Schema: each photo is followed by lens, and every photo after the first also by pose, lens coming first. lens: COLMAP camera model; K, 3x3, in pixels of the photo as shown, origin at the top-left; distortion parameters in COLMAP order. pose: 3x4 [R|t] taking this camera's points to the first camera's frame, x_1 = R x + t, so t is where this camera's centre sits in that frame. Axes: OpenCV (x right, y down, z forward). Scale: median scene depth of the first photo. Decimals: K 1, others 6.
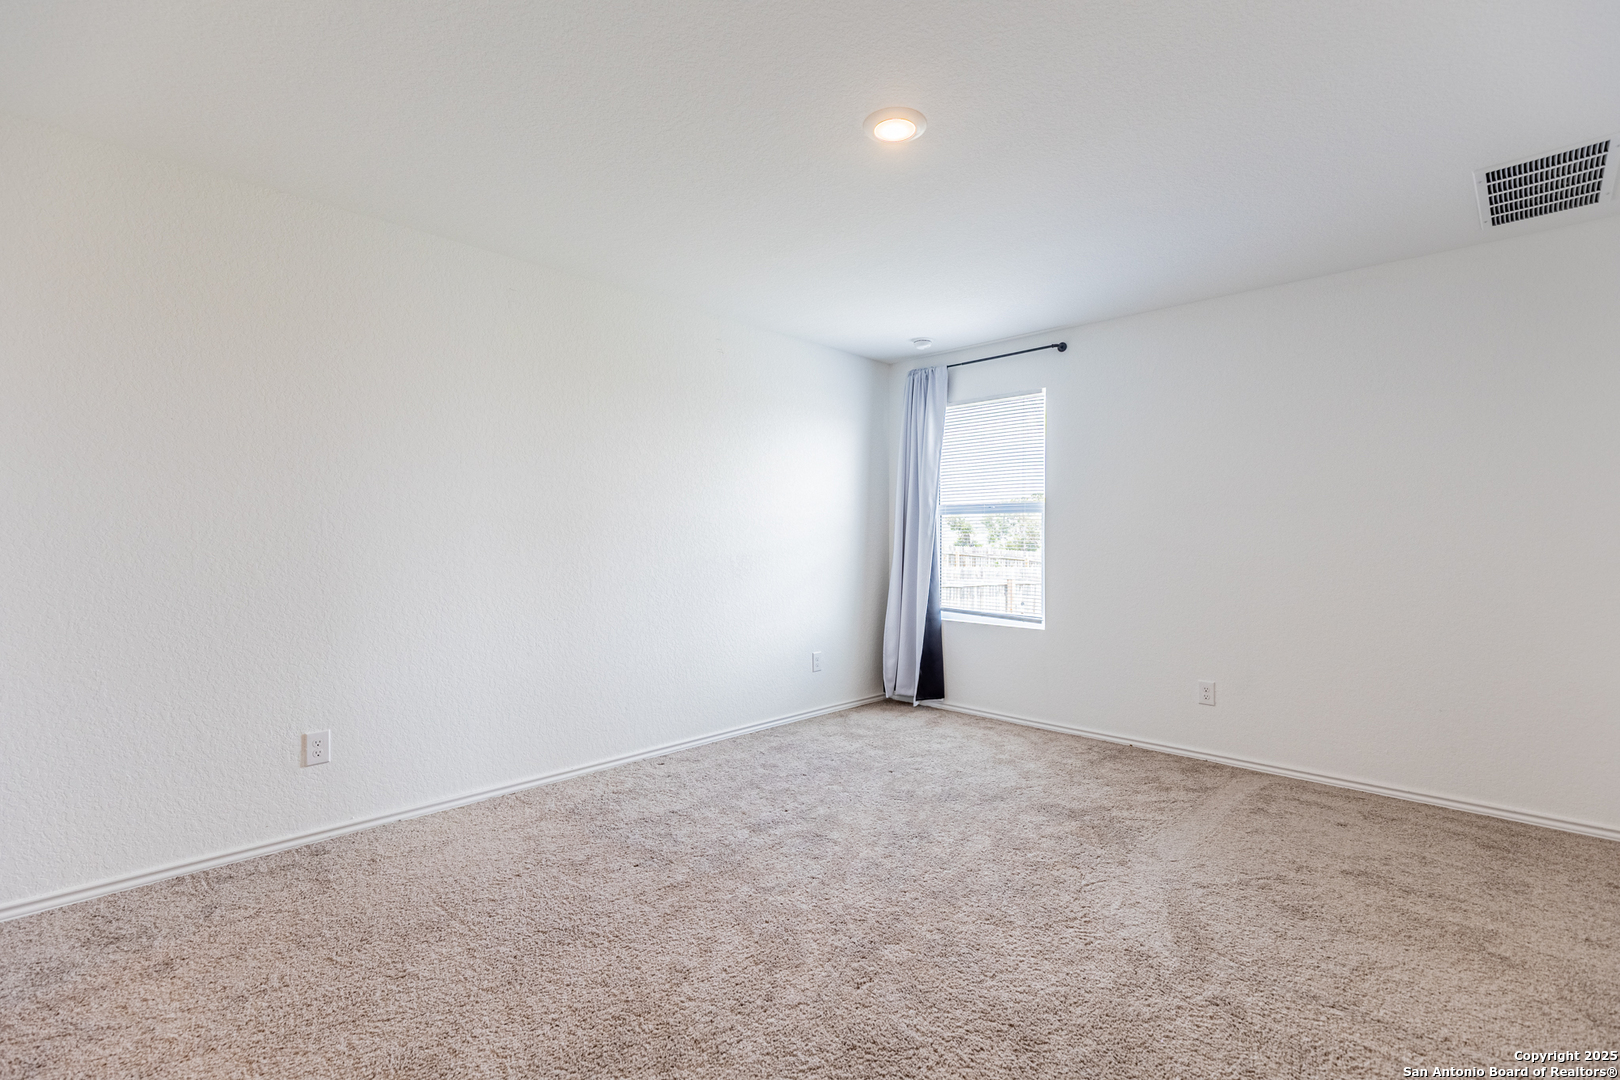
lens RADIAL K [[745.0, 0, 811.2], [0, 745.0, 534.3], [0, 0, 1]] dist [0.009424, 0.000595]
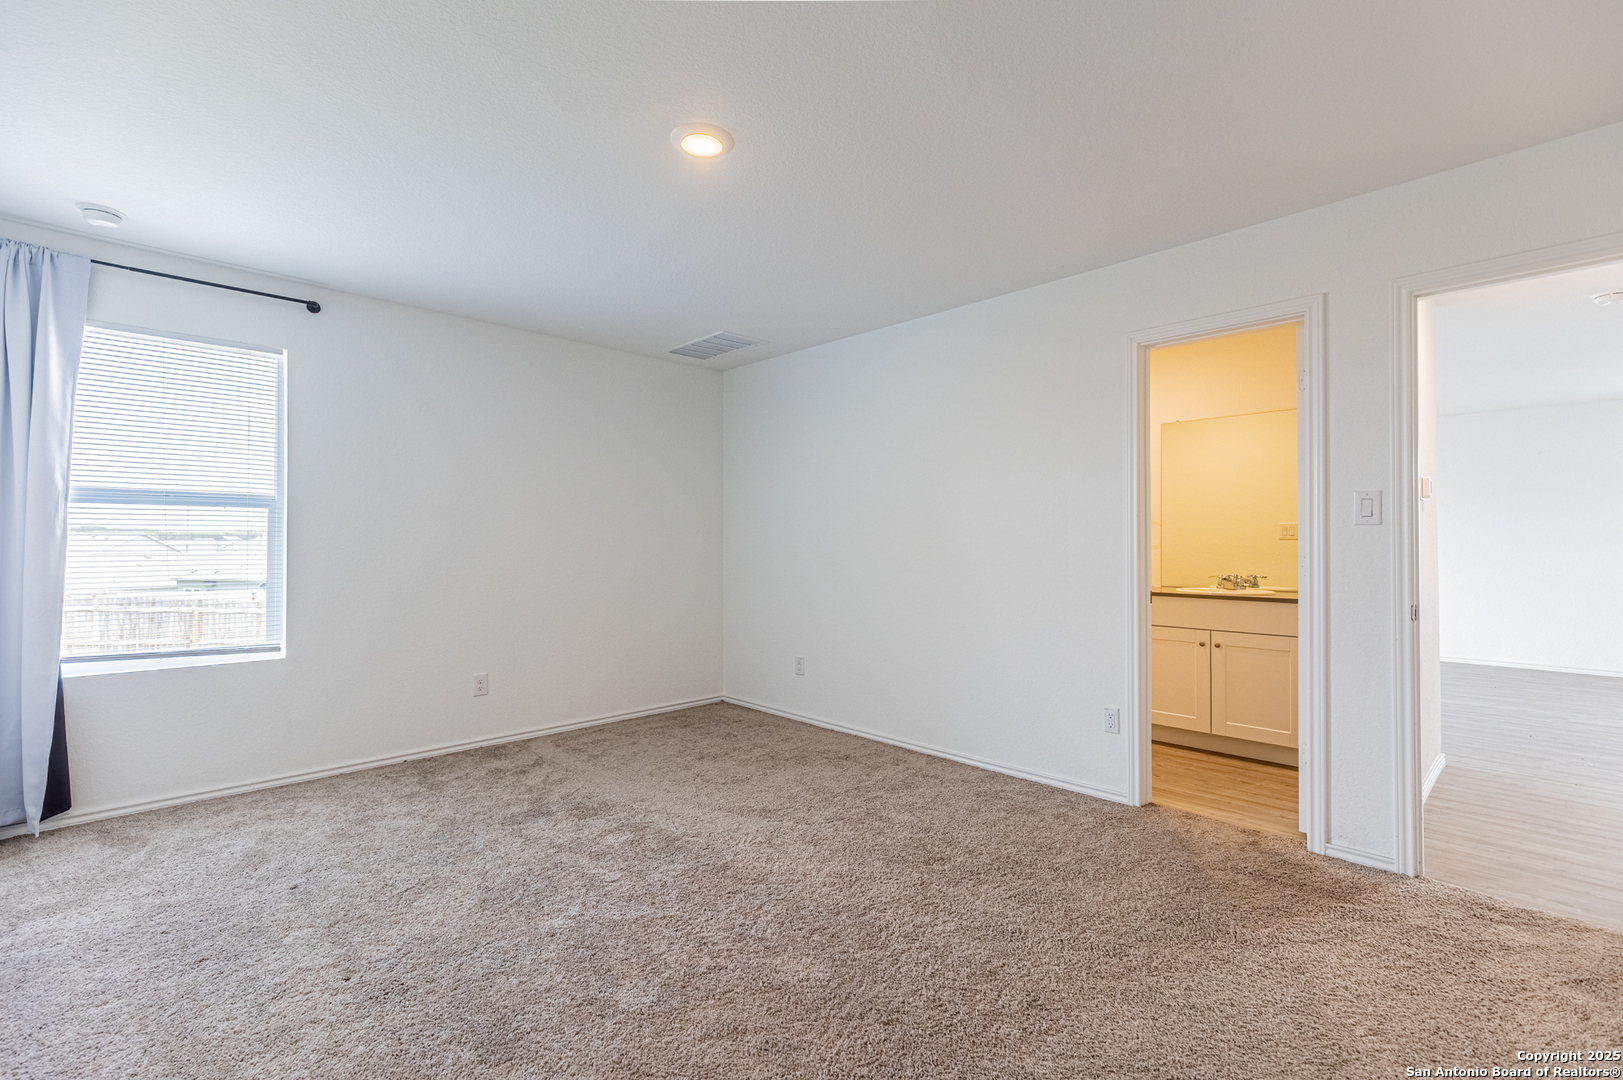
lens RADIAL K [[746.4, 0, 817.6], [0, 746.4, 537.1], [0, 0, 1]] dist [0.009424, 0.000595]
pose [[0.005723, 0.007630, 0.999955, -0.548093], [-0.002739, 0.999967, -0.007614, 0.006056], [-0.999980, -0.002695, 0.005744, 0.505643]]
